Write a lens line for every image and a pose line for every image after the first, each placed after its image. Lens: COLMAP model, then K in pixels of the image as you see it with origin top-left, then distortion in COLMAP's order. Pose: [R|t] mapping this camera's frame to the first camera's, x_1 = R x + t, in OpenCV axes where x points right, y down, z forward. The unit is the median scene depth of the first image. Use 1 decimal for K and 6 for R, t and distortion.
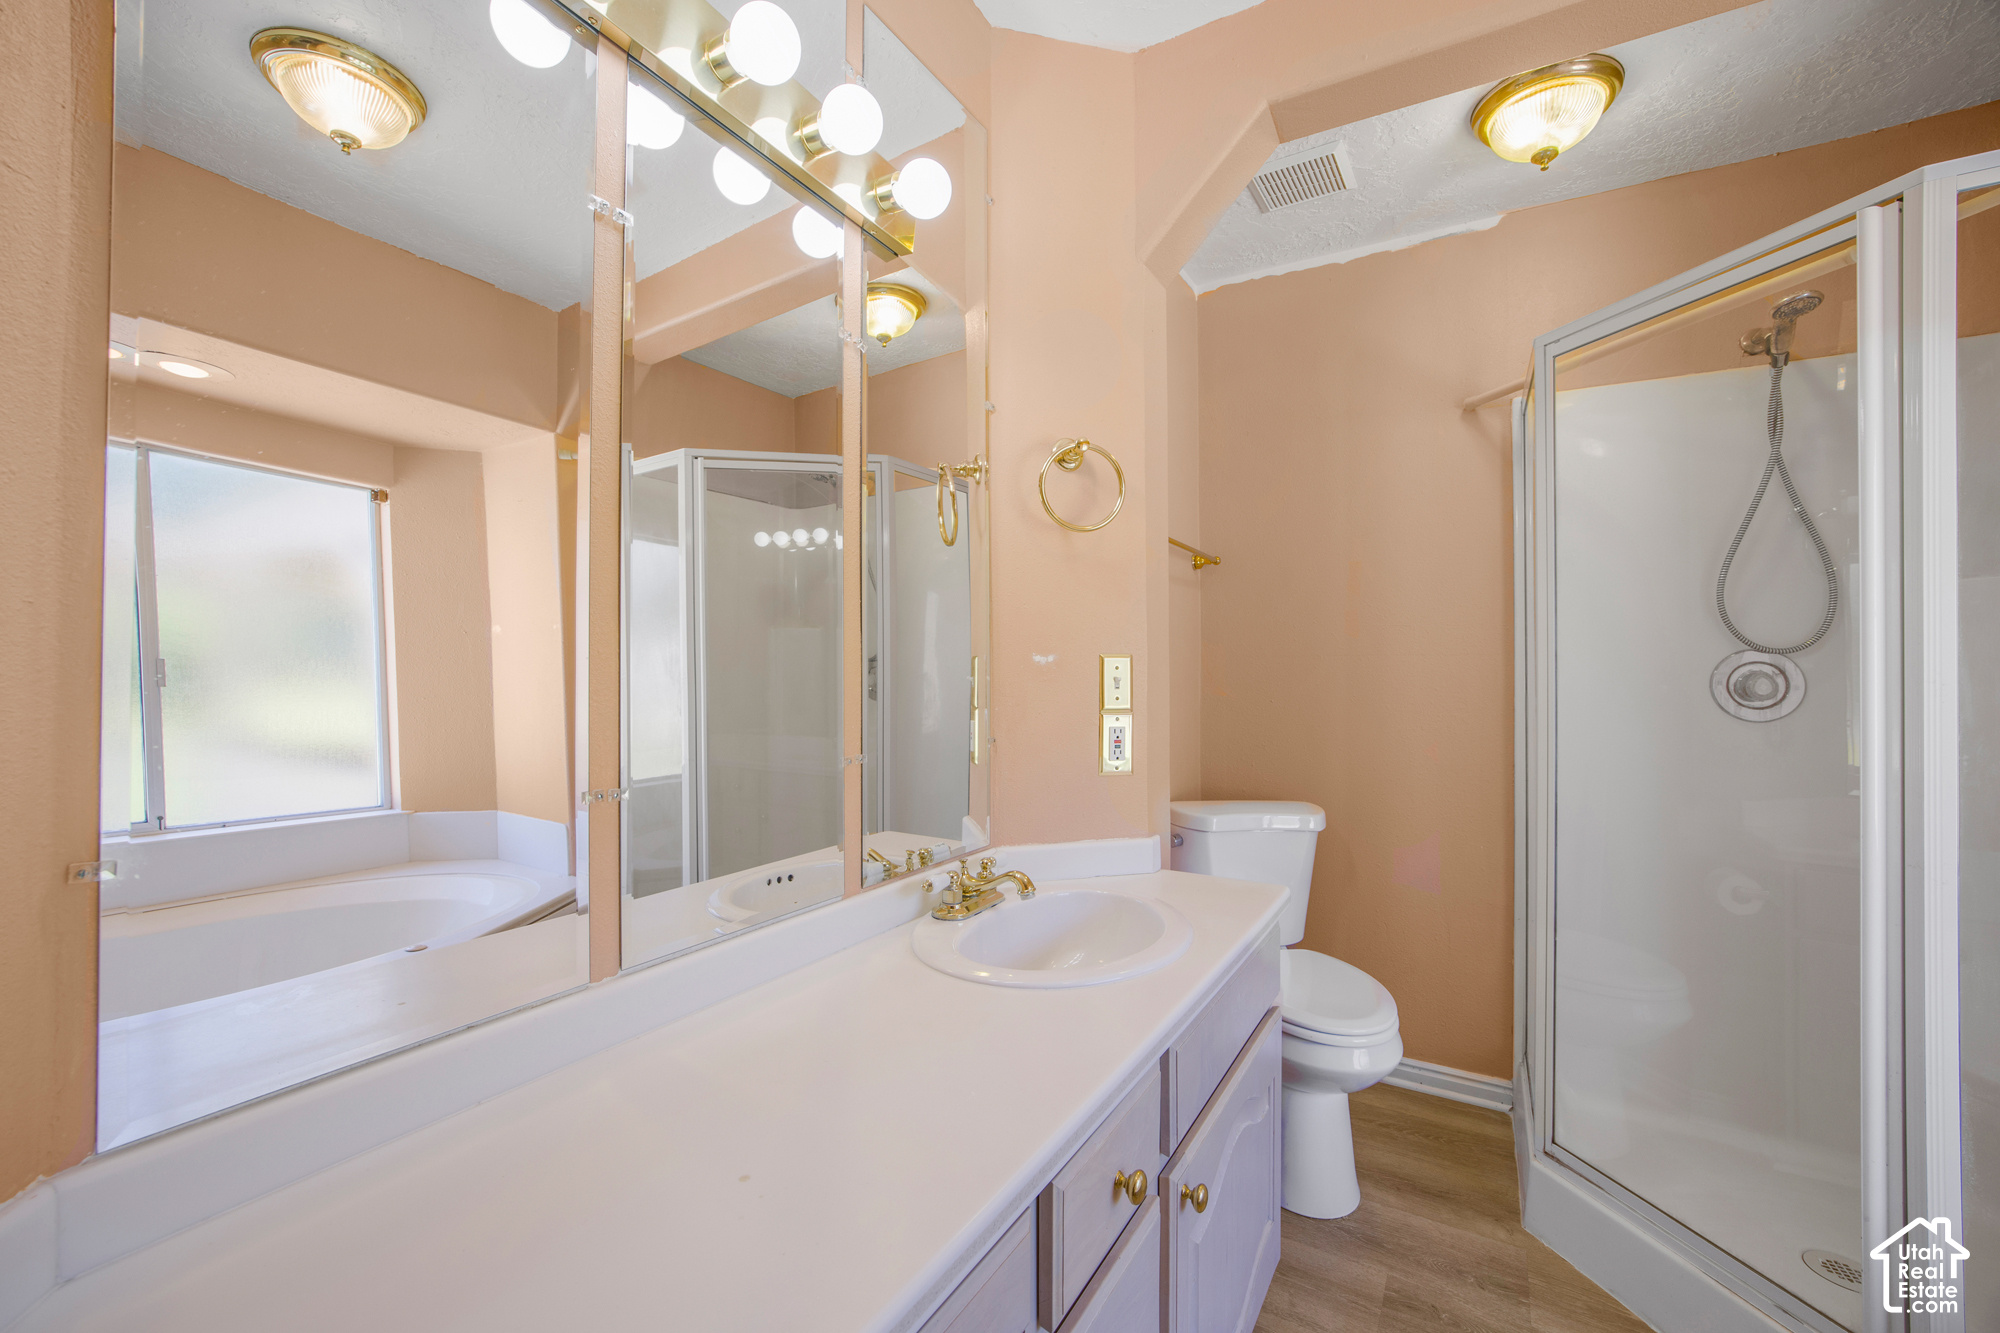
lens RADIAL K [[782.3, 0, 1000.0], [0, 782.3, 666.5], [0, 0, 1]] dist [-0.062385, 0.020741]
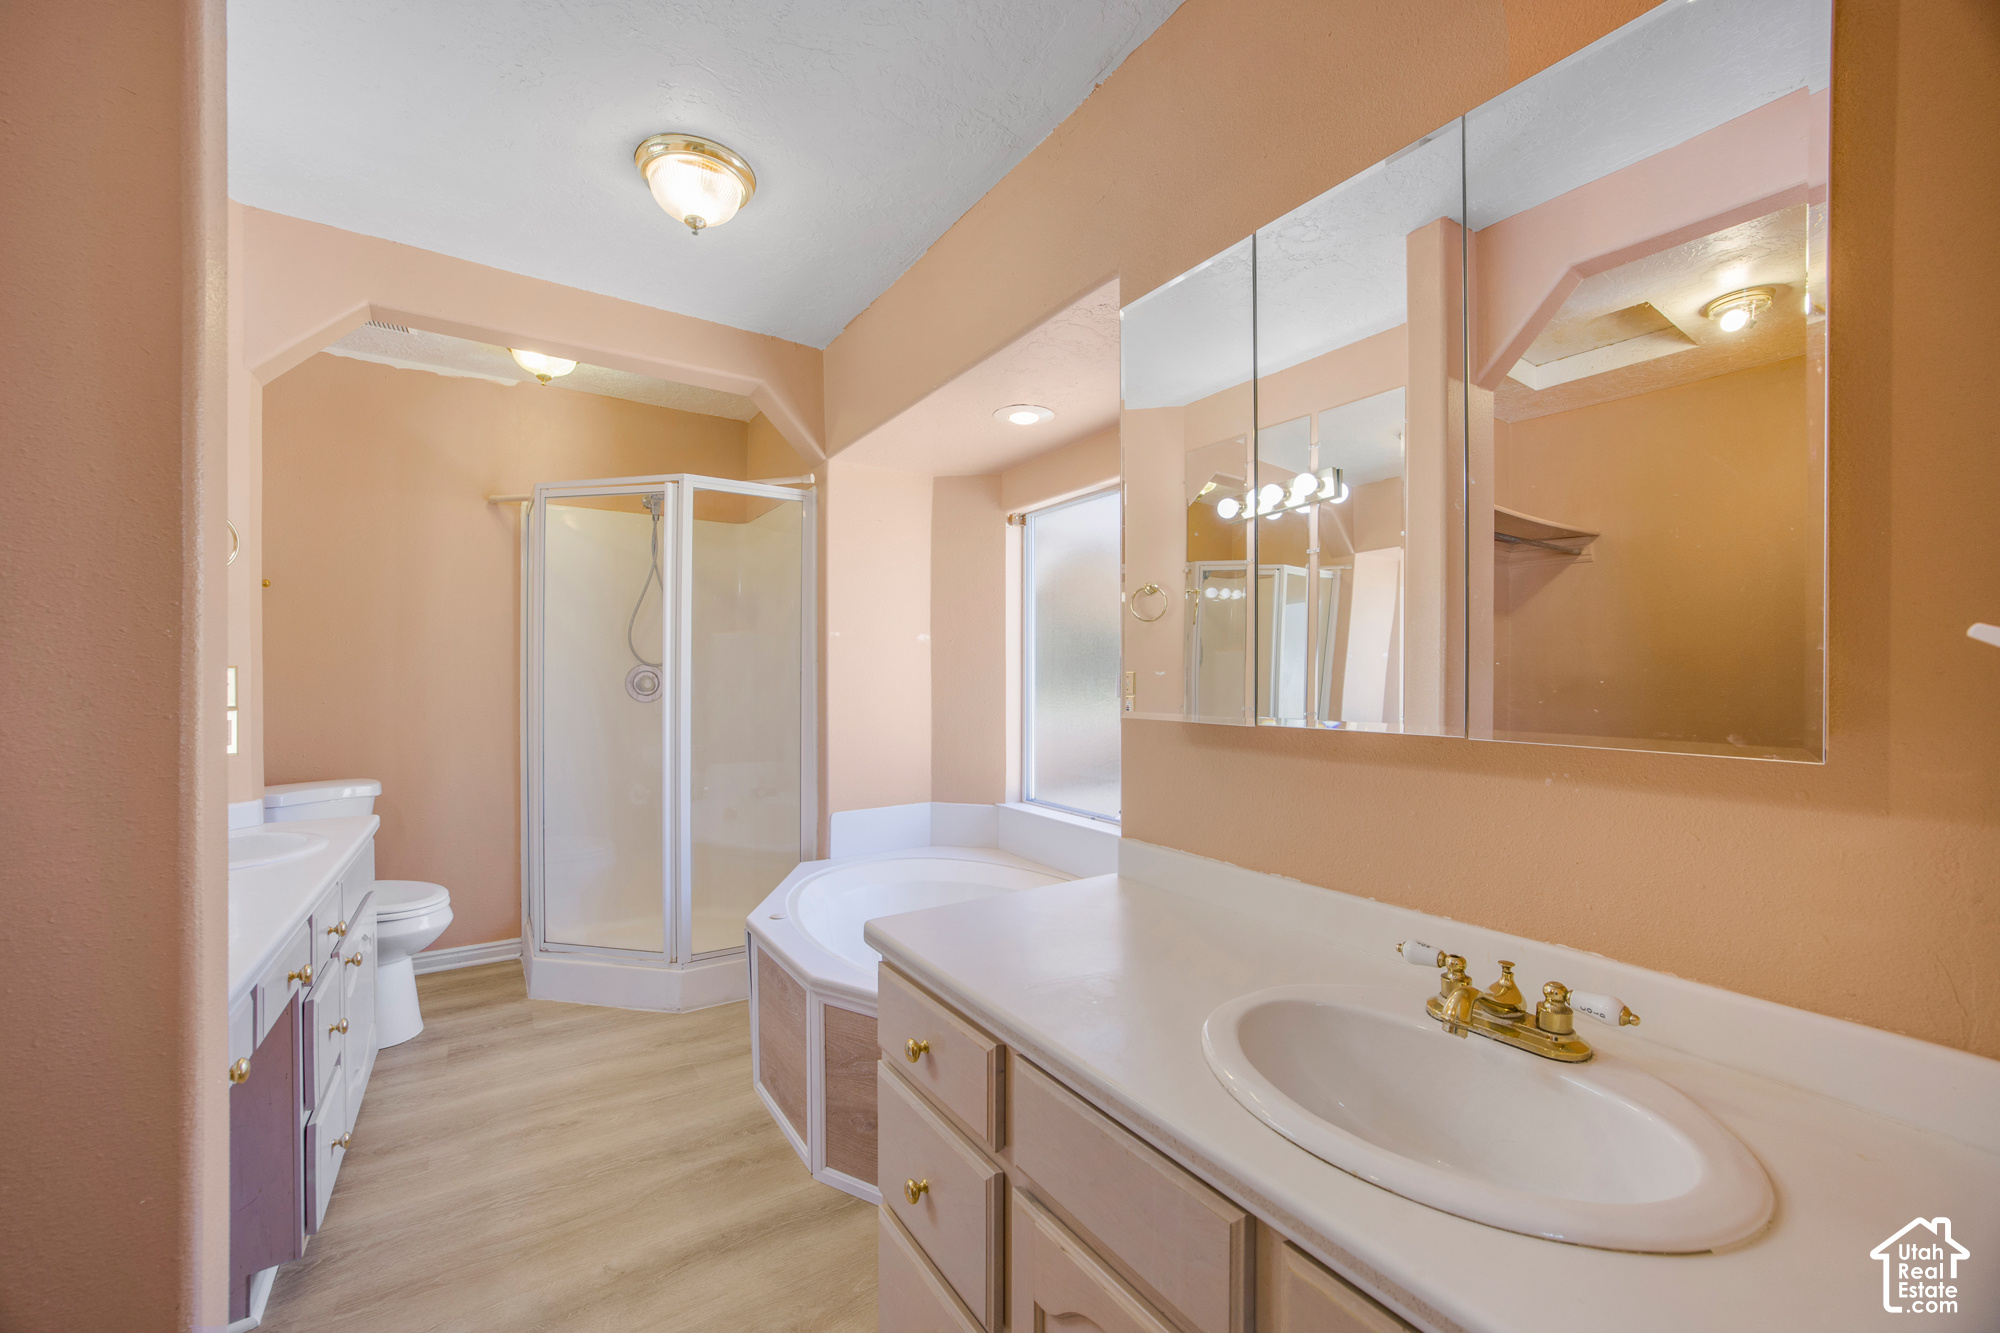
lens RADIAL K [[807.5, 0, 1000.0], [0, 807.5, 666.5], [0, 0, 1]] dist [-0.000609, 0.000043]
pose [[0.427912, 0.005053, 0.903806, -0.479926], [-0.001645, 0.999987, -0.004812, -0.009132], [-0.903819, 0.000572, 0.427915, -0.714177]]
